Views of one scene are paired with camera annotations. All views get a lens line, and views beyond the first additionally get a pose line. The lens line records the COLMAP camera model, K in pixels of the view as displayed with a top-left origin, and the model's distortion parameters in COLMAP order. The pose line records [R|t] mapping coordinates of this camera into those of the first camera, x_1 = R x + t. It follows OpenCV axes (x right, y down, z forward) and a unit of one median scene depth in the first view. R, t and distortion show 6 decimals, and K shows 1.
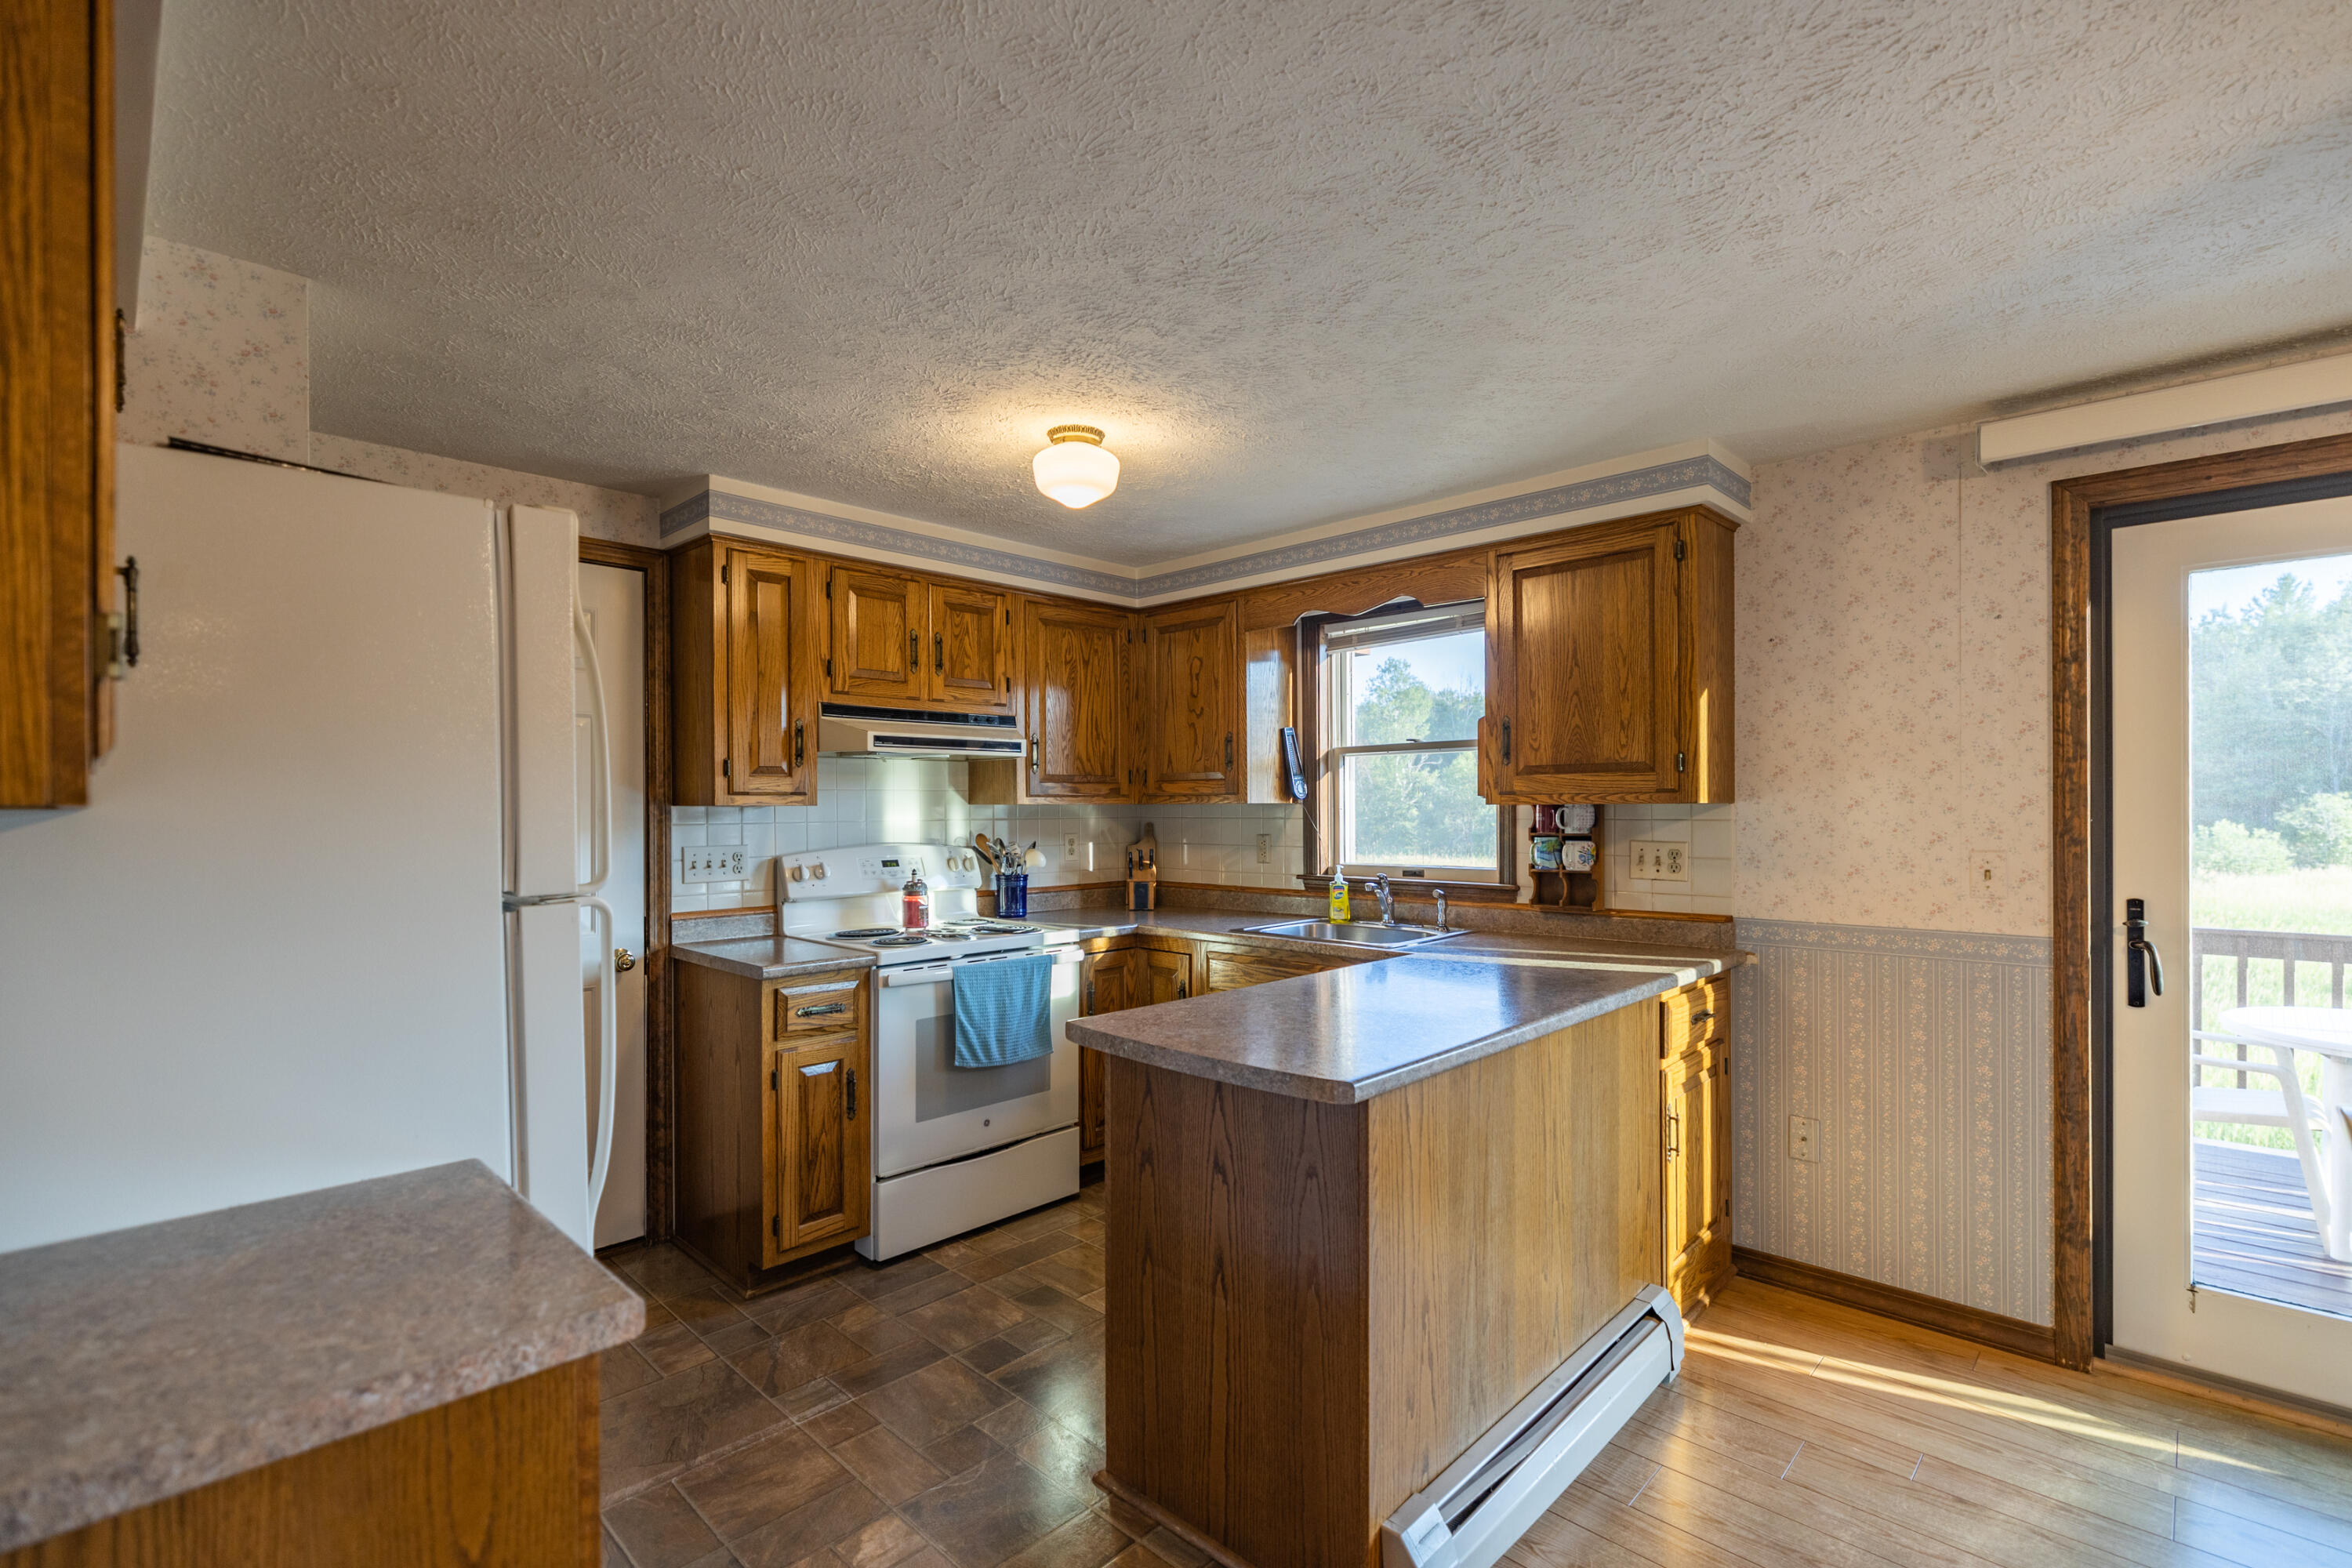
lens RADIAL K [[1046.8, 0, 1167.8], [0, 1046.8, 811.6], [0, 0, 1]] dist [-0.000760, 0.000248]
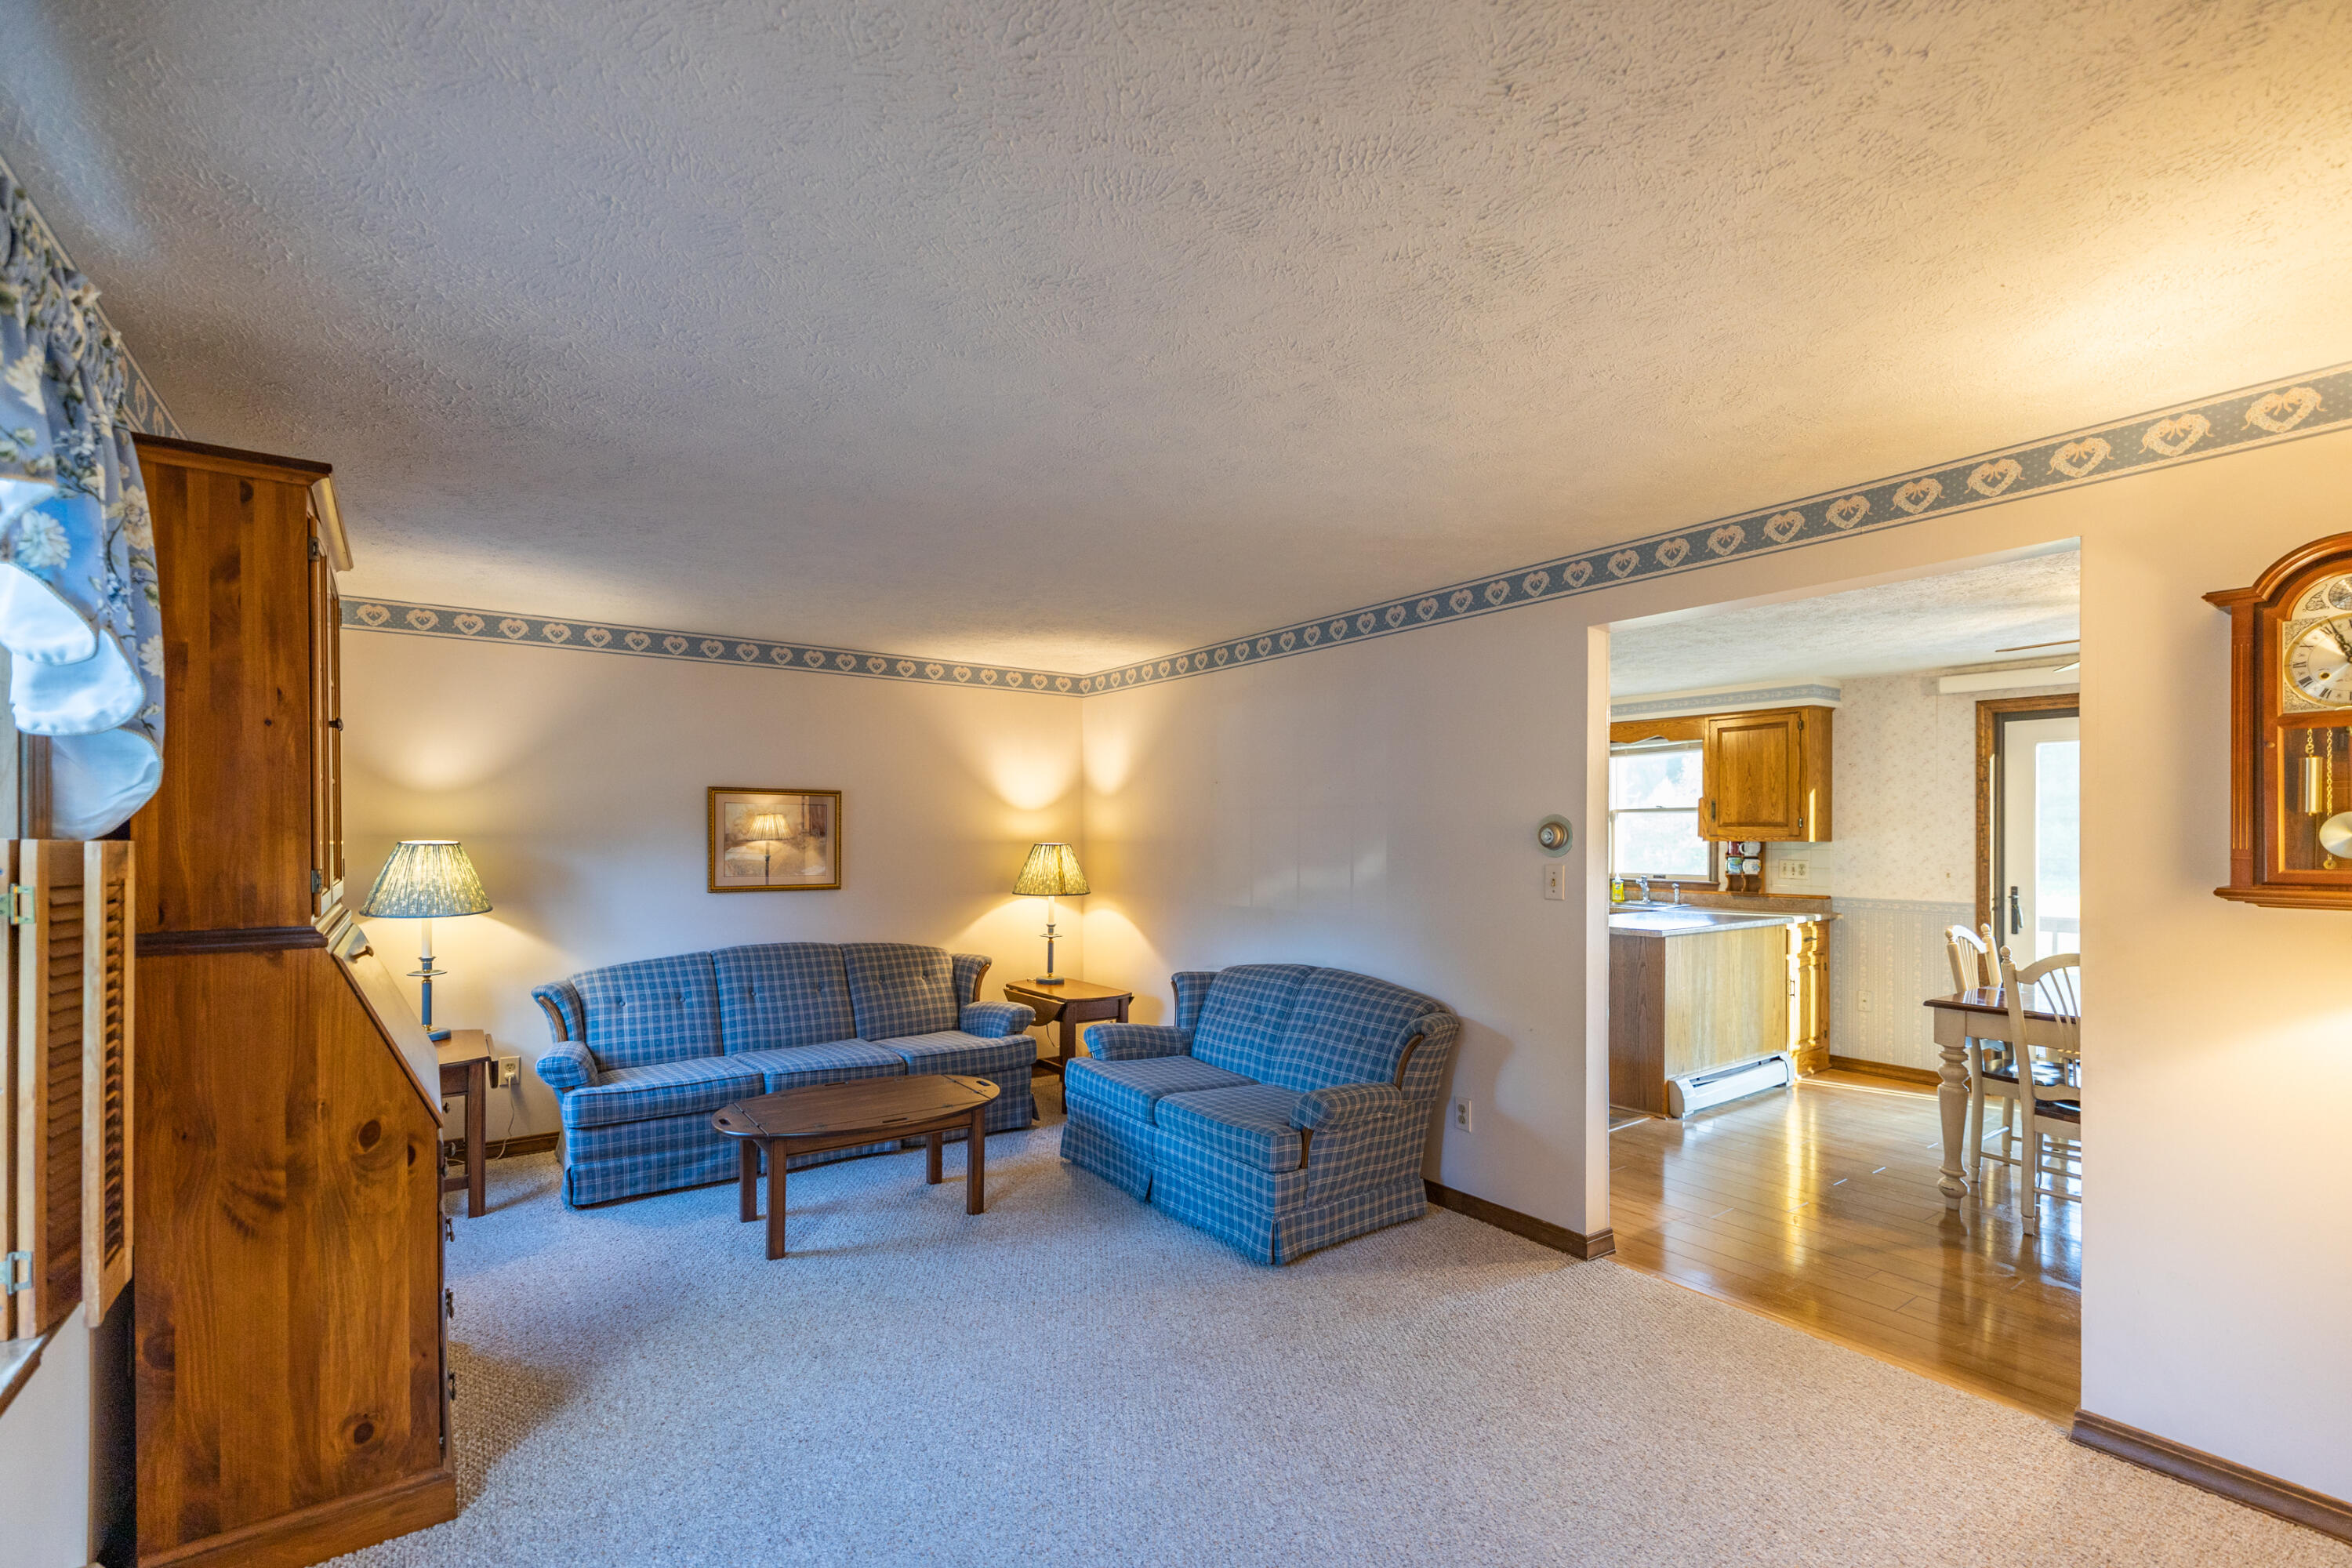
lens RADIAL K [[1002.3, 0, 1176.1], [0, 1002.3, 836.7], [0, 0, 1]] dist [0.002115, -0.000317]
pose [[0.984633, 0.008730, -0.174418, -0.388000], [-0.009342, 0.999953, -0.002688, -0.000401], [0.174386, 0.004276, 0.984668, -1.172255]]
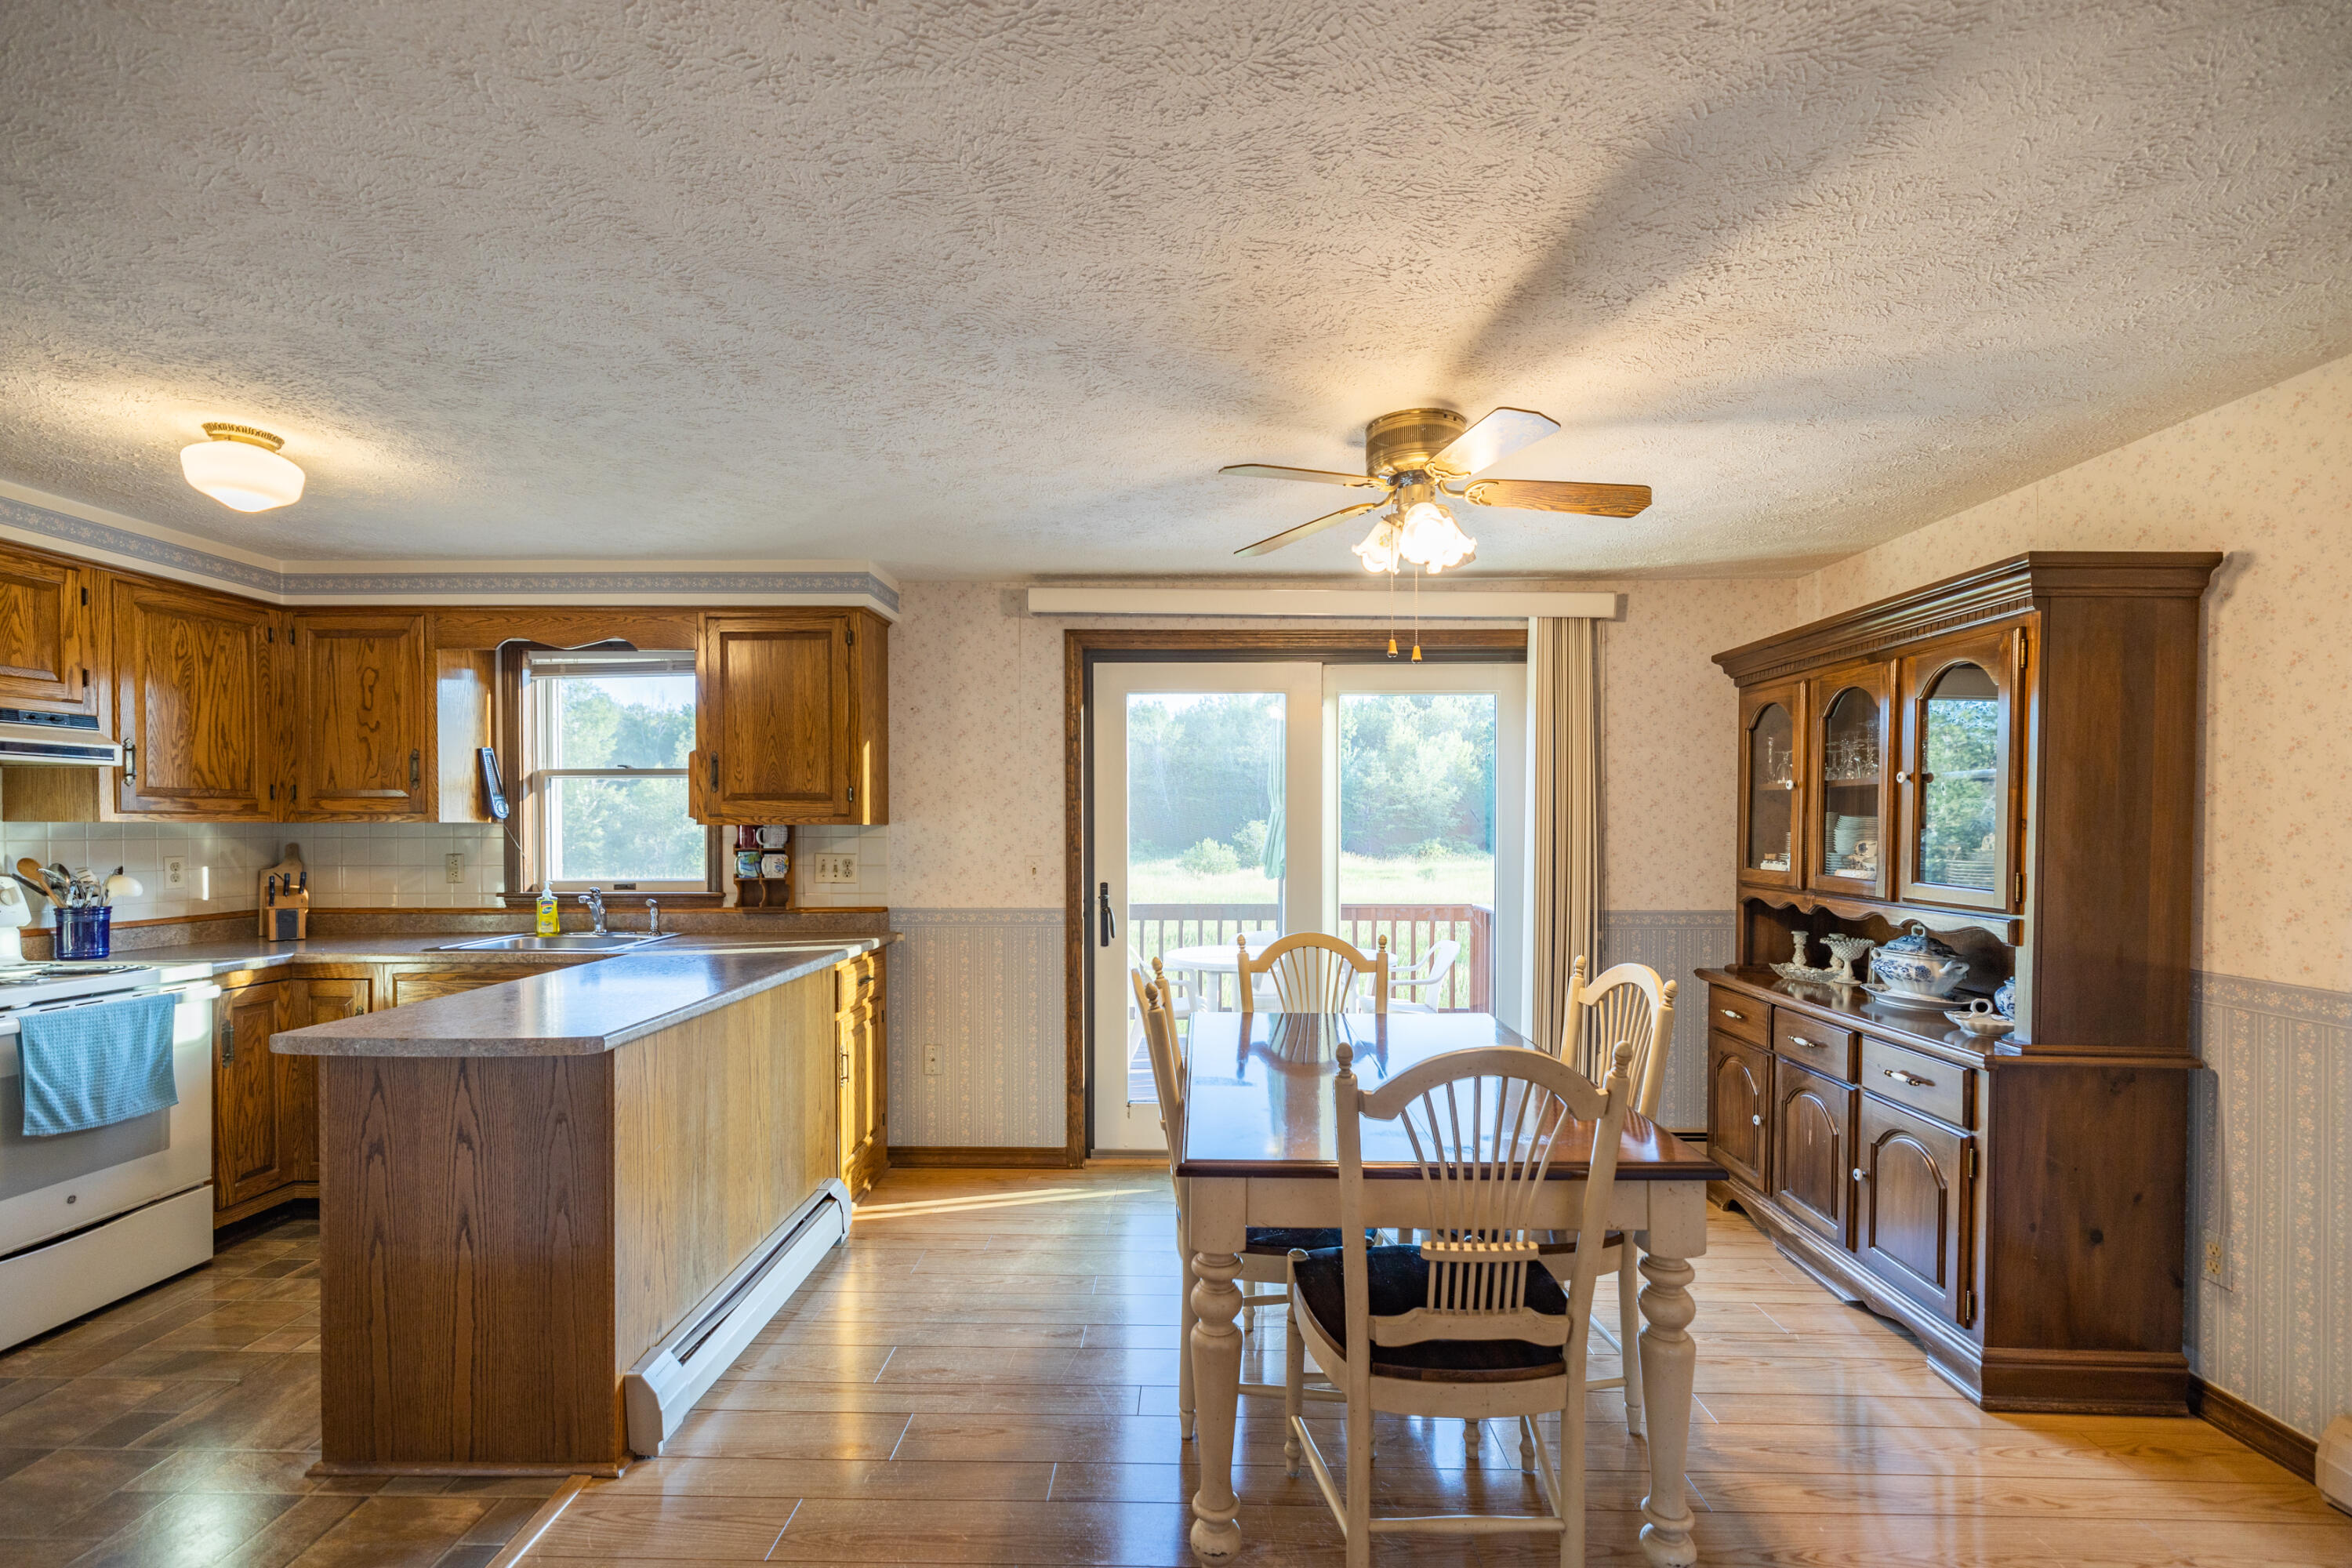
lens RADIAL K [[1002.3, 0, 1176.1], [0, 1002.3, 836.7], [0, 0, 1]] dist [0.002115, -0.000317]
pose [[0.728266, -0.003086, 0.685288, -0.084321], [0.000010, 0.999990, 0.004493, 0.001538], [-0.685295, -0.003266, 0.728259, -0.213871]]
